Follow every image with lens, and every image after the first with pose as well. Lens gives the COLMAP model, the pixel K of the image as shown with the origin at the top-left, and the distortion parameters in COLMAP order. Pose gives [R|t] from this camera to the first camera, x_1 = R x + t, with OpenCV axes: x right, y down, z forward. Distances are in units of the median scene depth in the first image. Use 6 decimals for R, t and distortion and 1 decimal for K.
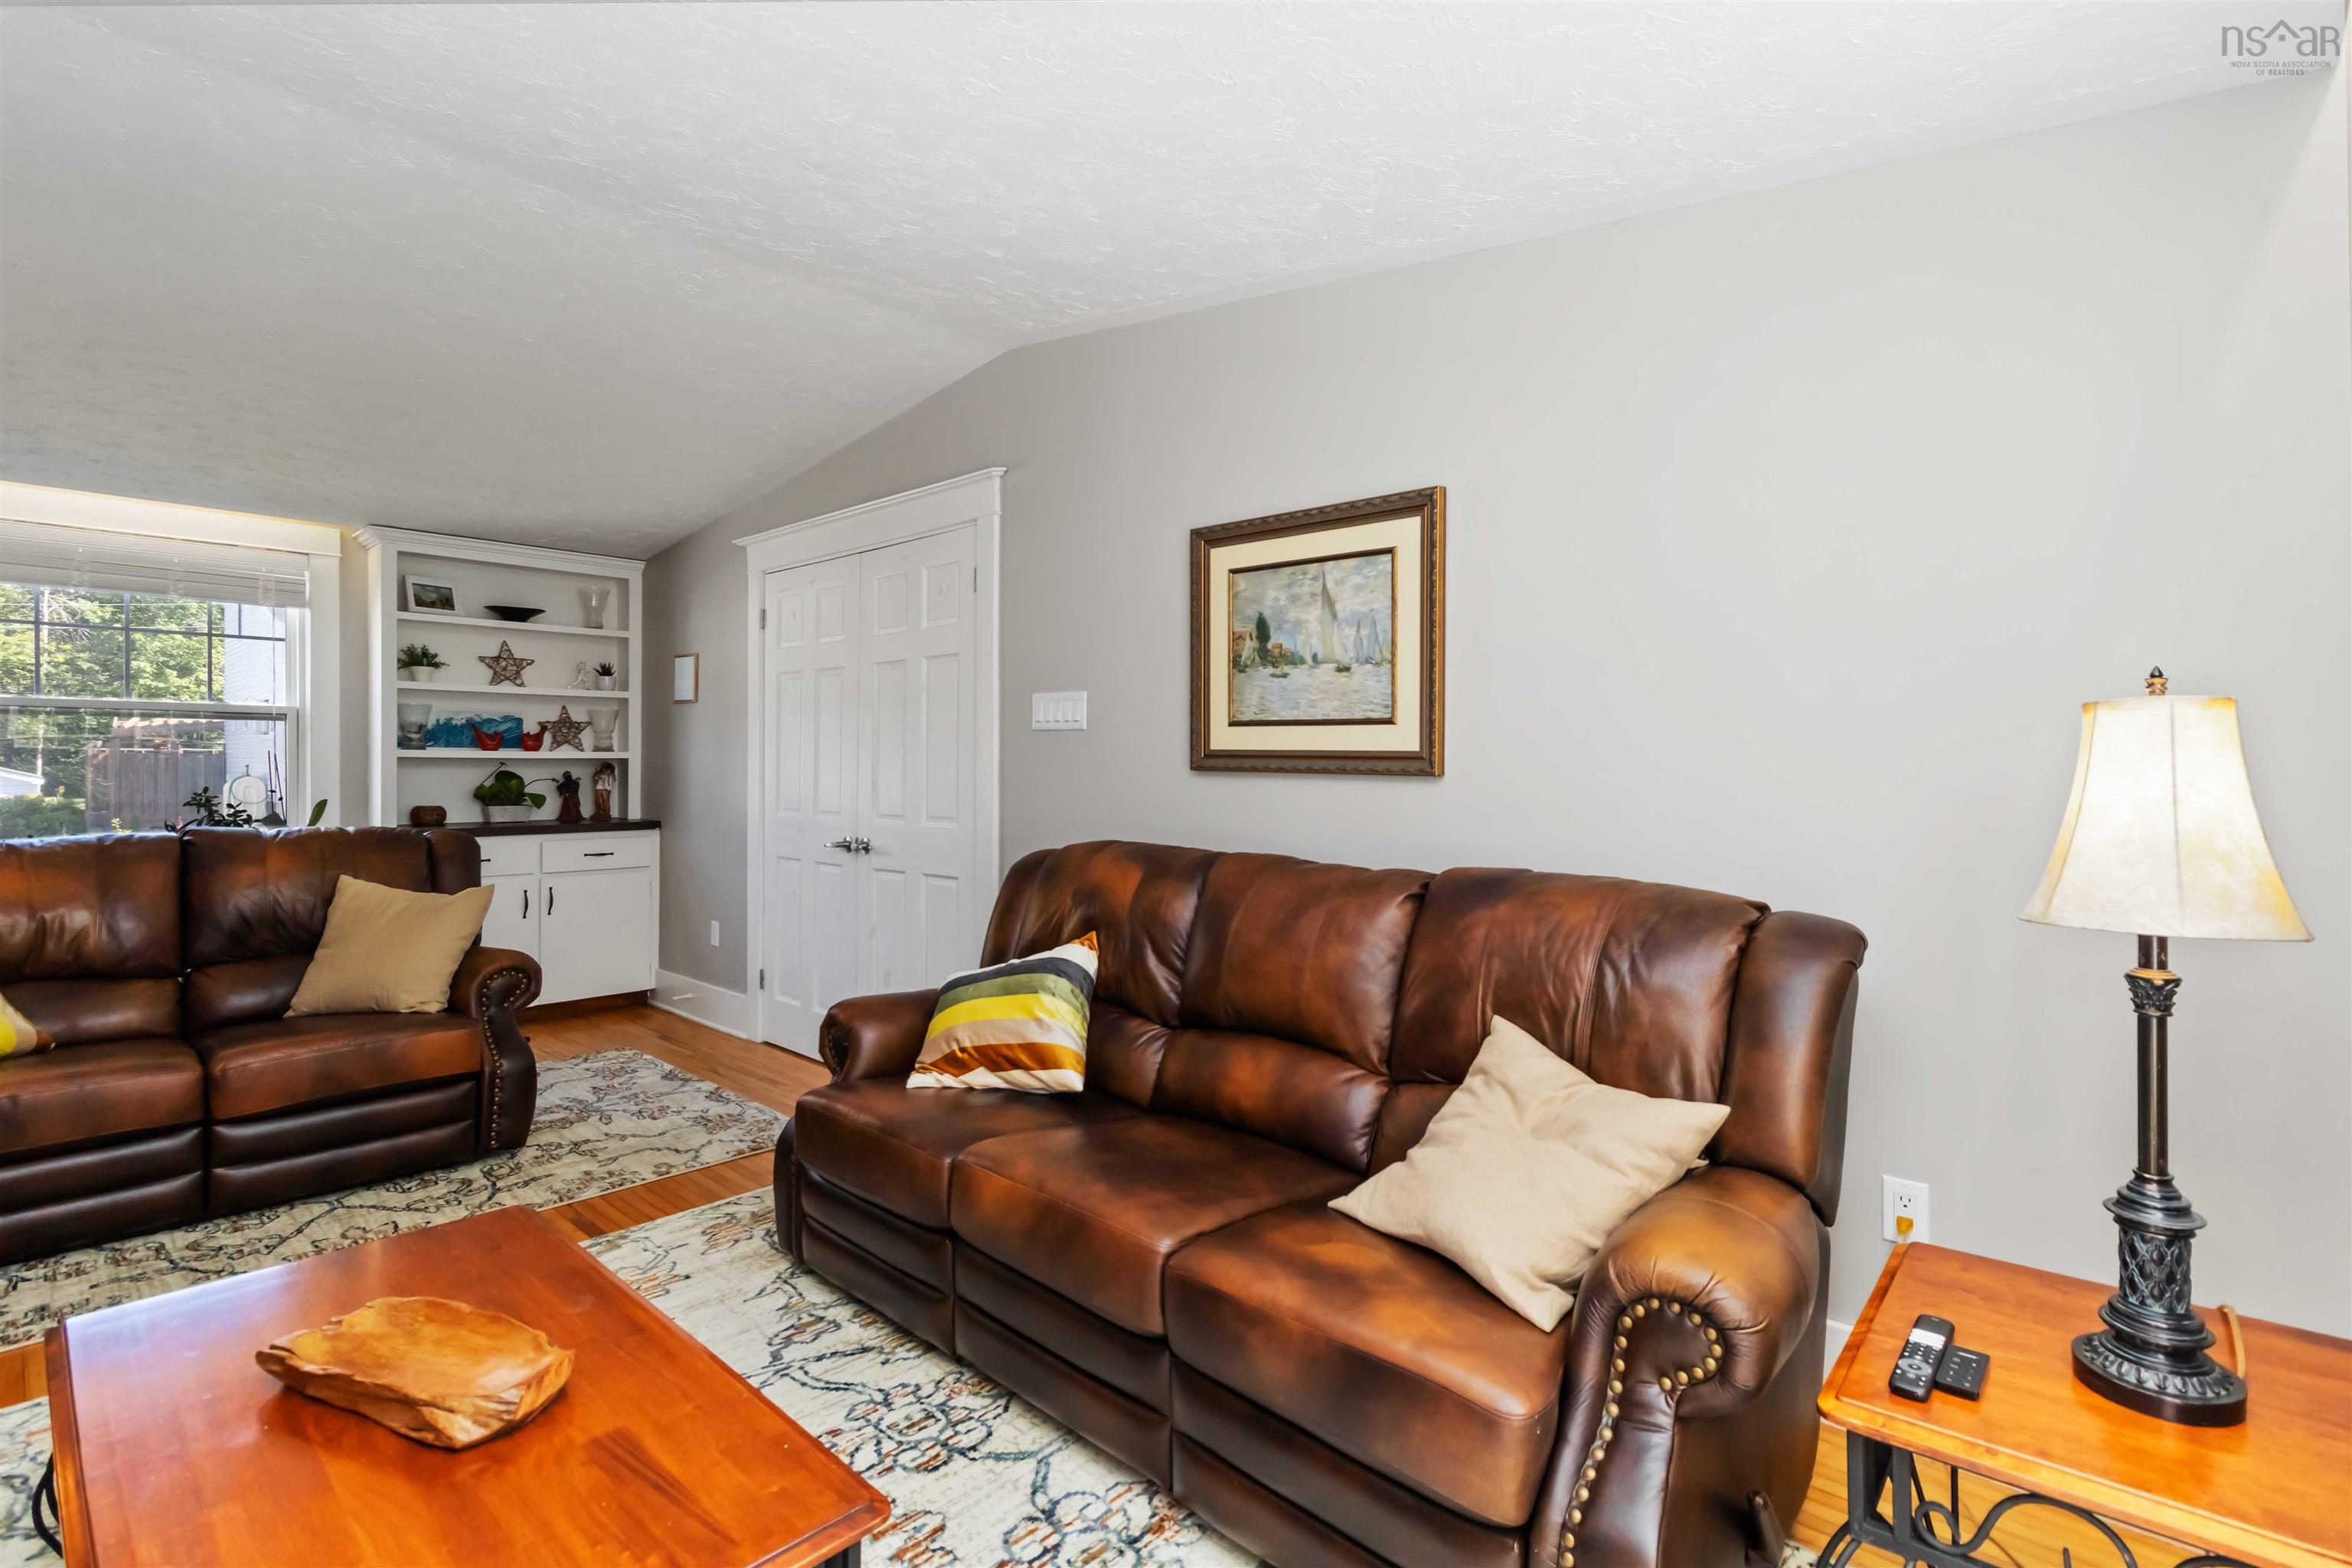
lens RADIAL K [[1109.3, 0, 1215.0], [0, 1109.3, 749.1], [0, 0, 1]] dist [0.002926, -0.000380]
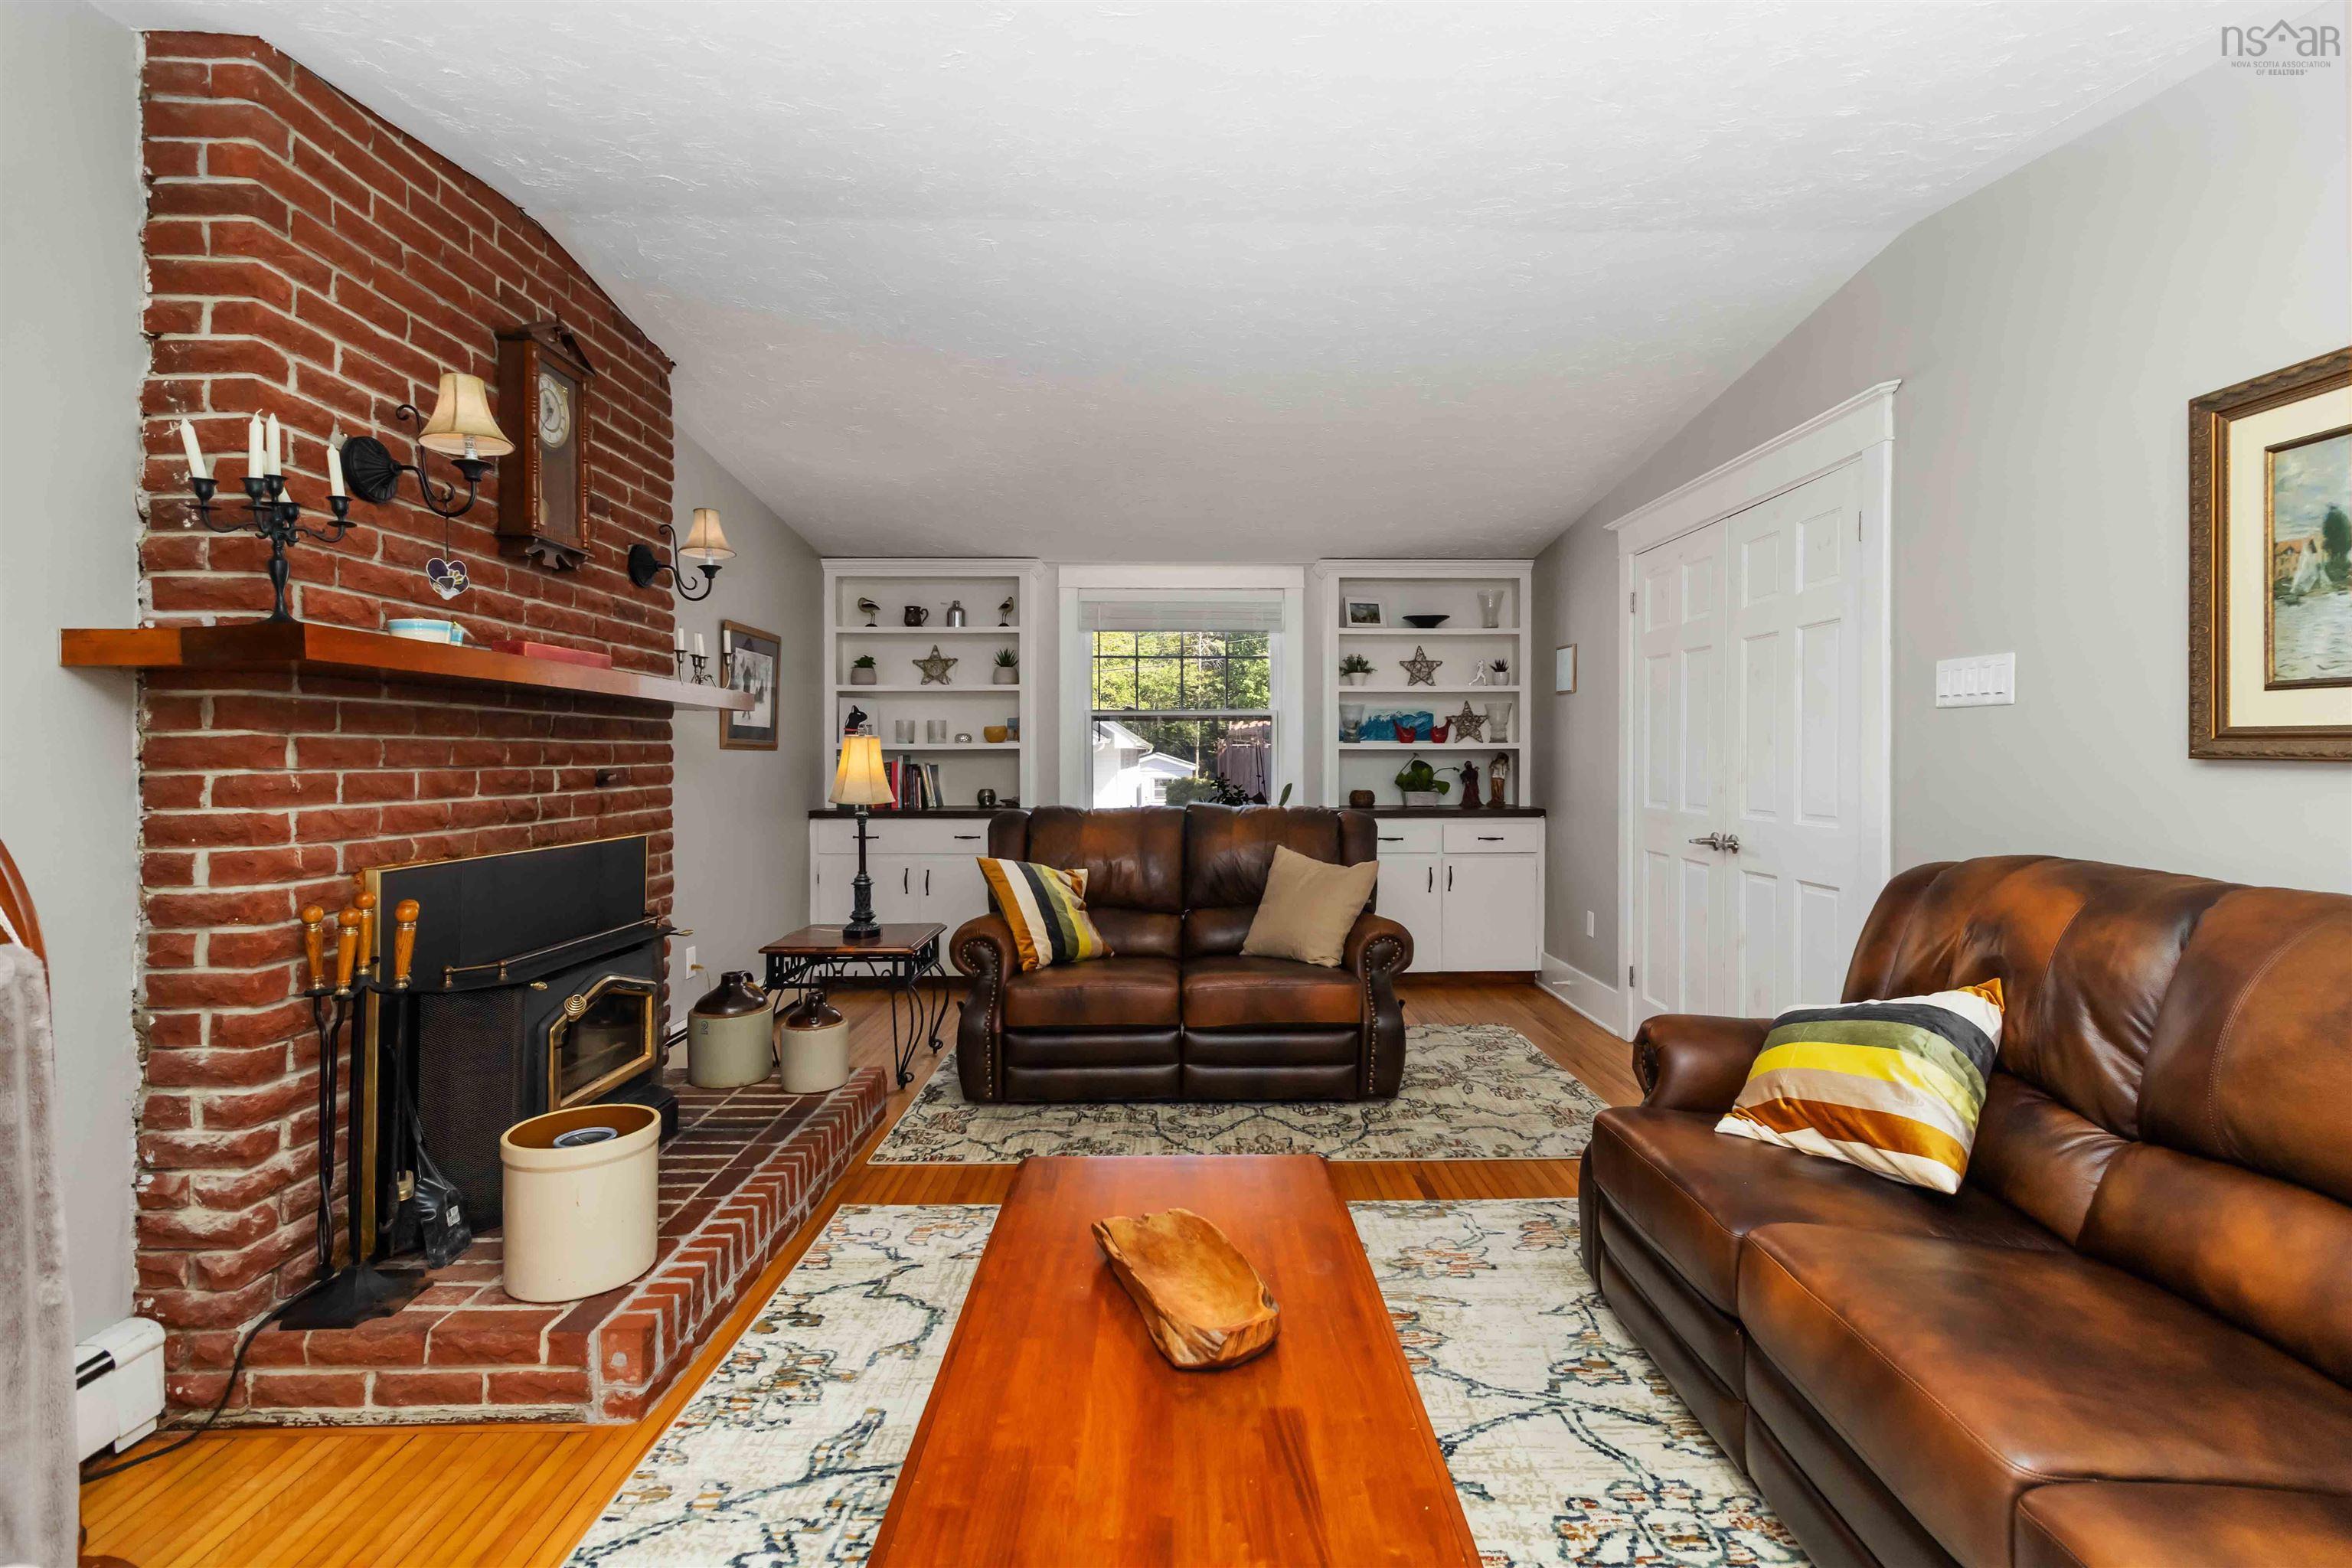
lens RADIAL K [[1109.3, 0, 1215.0], [0, 1109.3, 749.1], [0, 0, 1]] dist [0.002926, -0.000380]
pose [[0.685479, -0.008474, -0.728043, 0.069684], [0.014663, 0.999890, 0.002167, 0.003788], [0.727944, -0.012161, 0.685528, 0.119141]]
